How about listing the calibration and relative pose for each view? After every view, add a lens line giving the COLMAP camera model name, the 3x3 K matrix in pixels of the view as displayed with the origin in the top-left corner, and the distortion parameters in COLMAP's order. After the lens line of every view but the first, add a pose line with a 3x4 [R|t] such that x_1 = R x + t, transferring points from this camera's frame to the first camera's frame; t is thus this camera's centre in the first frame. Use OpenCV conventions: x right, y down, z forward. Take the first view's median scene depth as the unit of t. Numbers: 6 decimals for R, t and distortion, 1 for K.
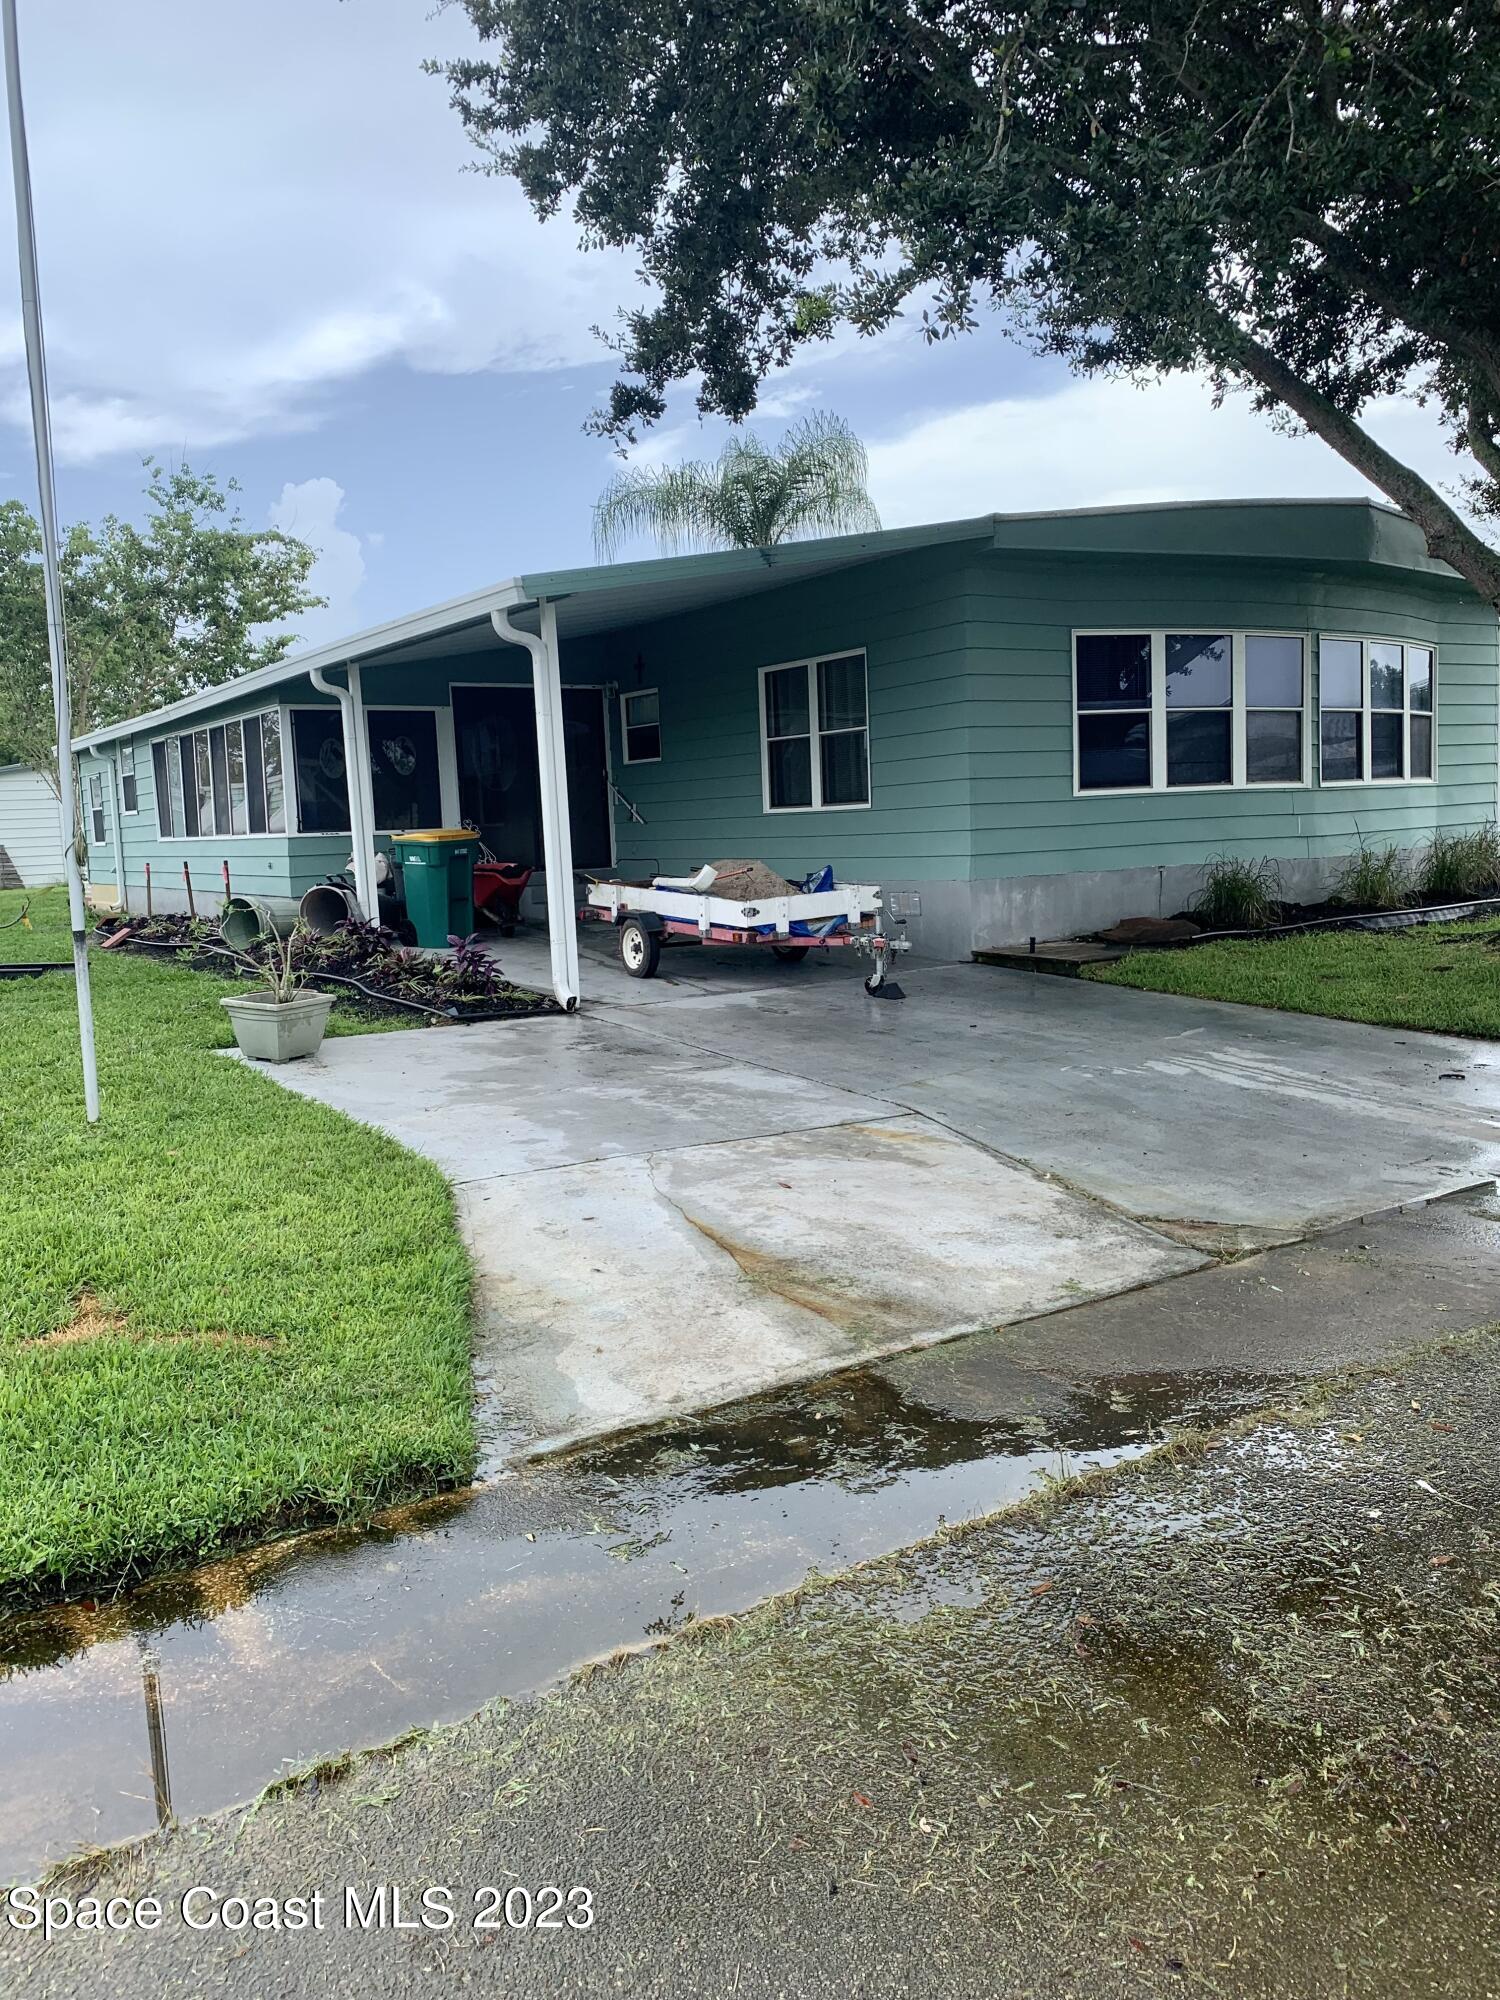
lens RADIAL K [[1518.3, 0, 726.7], [0, 1518.3, 1022.3], [0, 0, 1]] dist [0.045504, -0.081812]
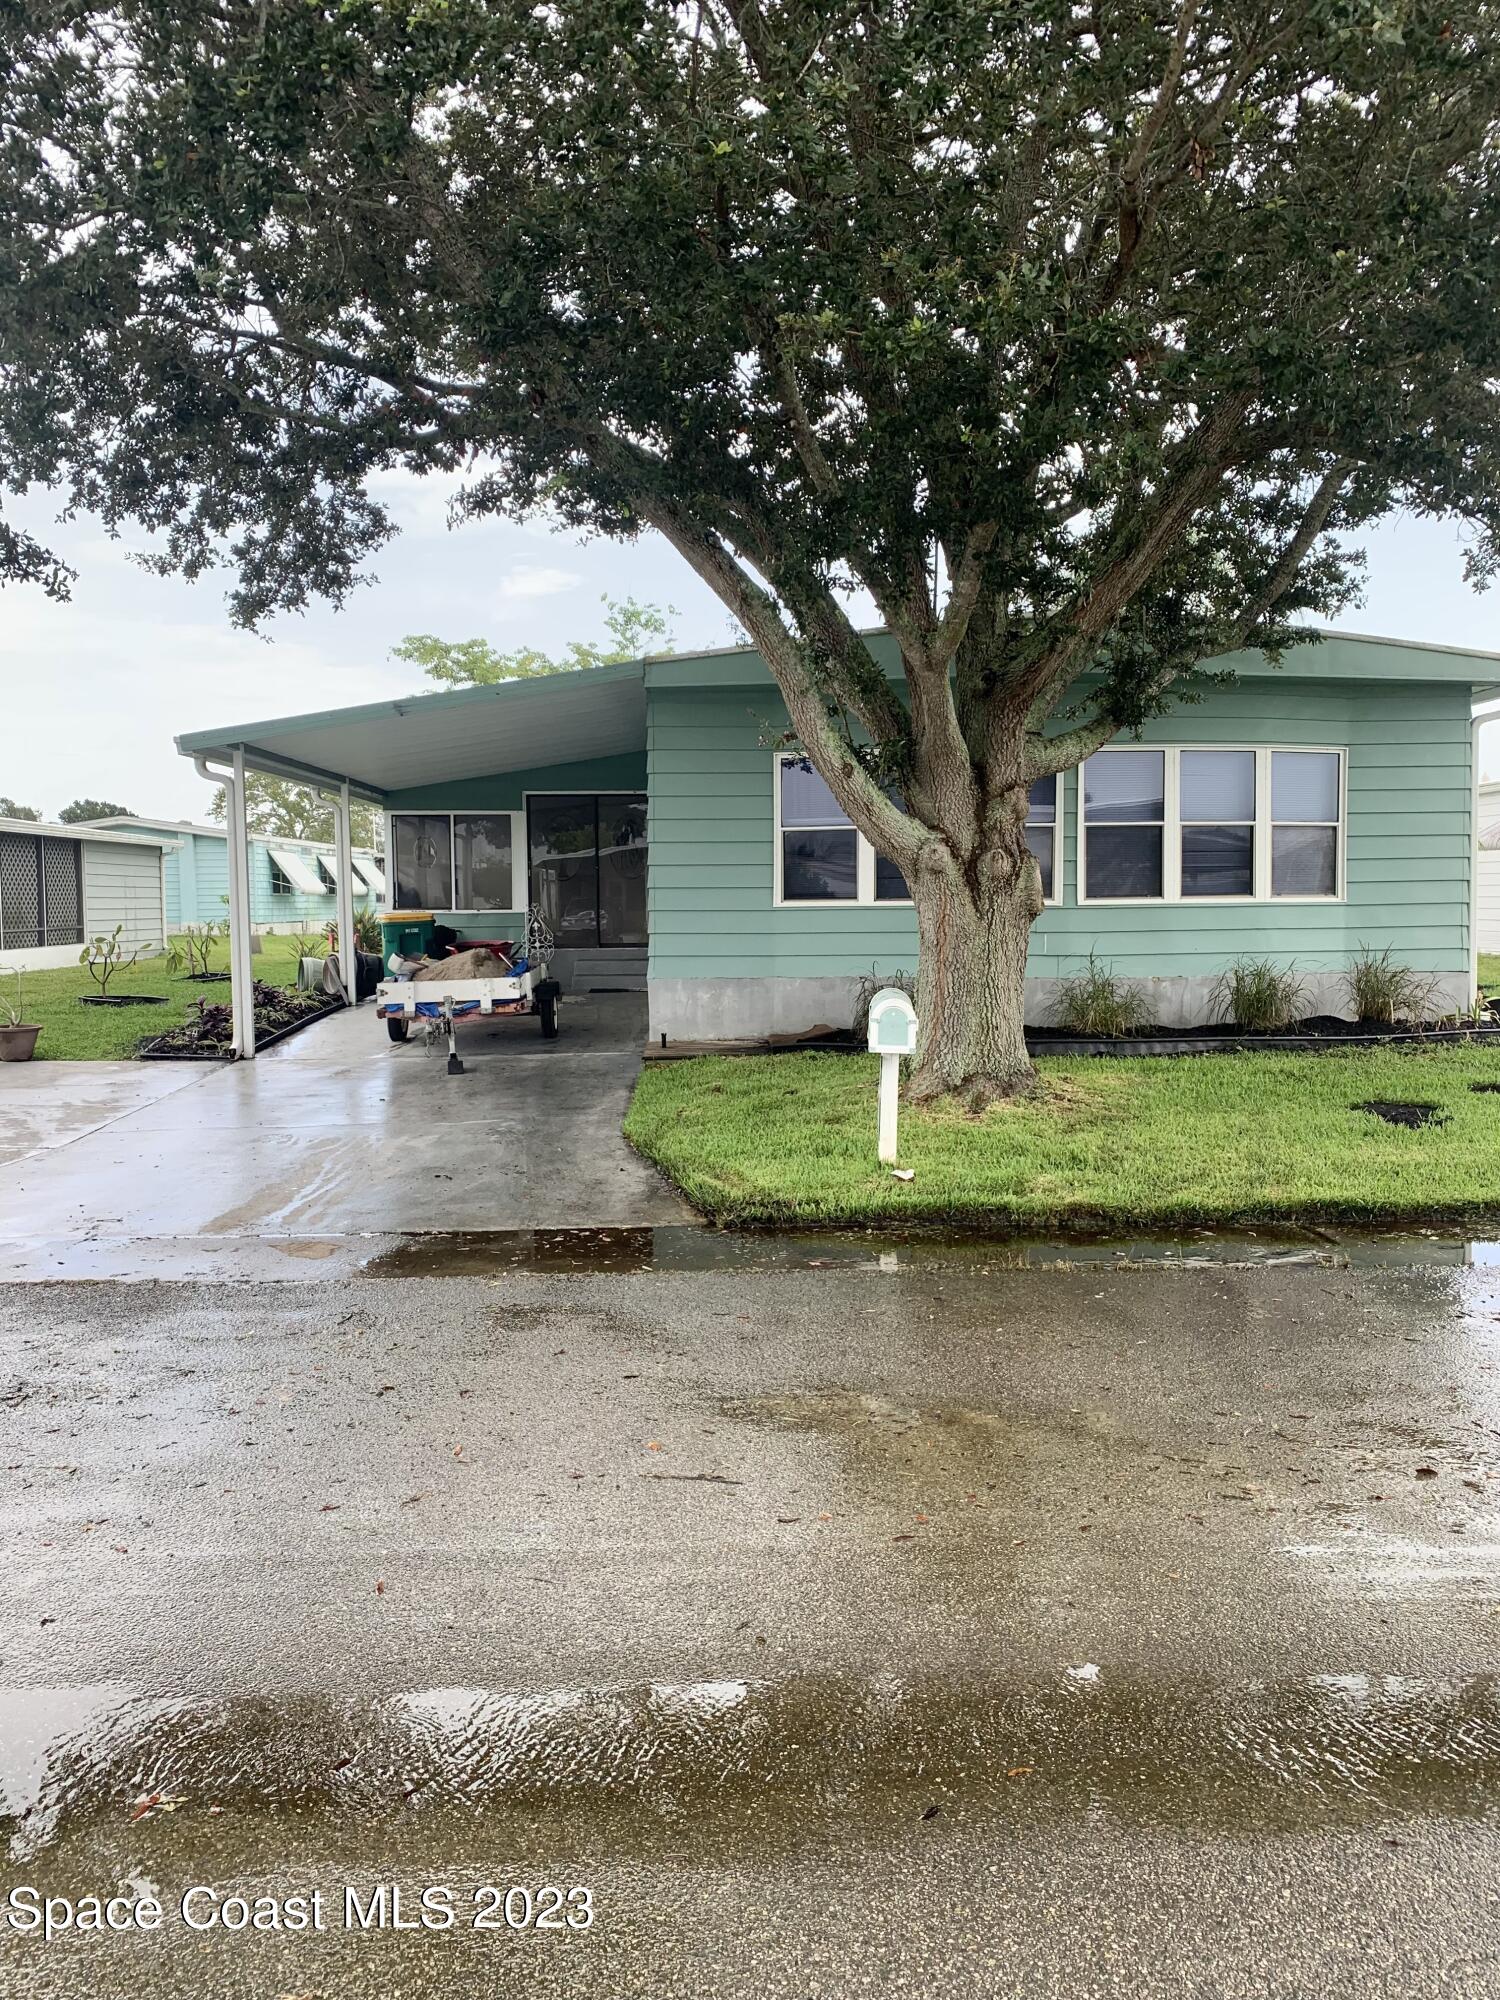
lens RADIAL K [[1518.3, 0, 751.1], [0, 1518.3, 984.2], [0, 0, 1]] dist [0.045504, -0.081812]
pose [[0.856223, 0.062830, -0.512771, 0.755534], [-0.095026, 0.994795, -0.036781, -0.052507], [0.507791, 0.080219, 0.857737, 0.079759]]
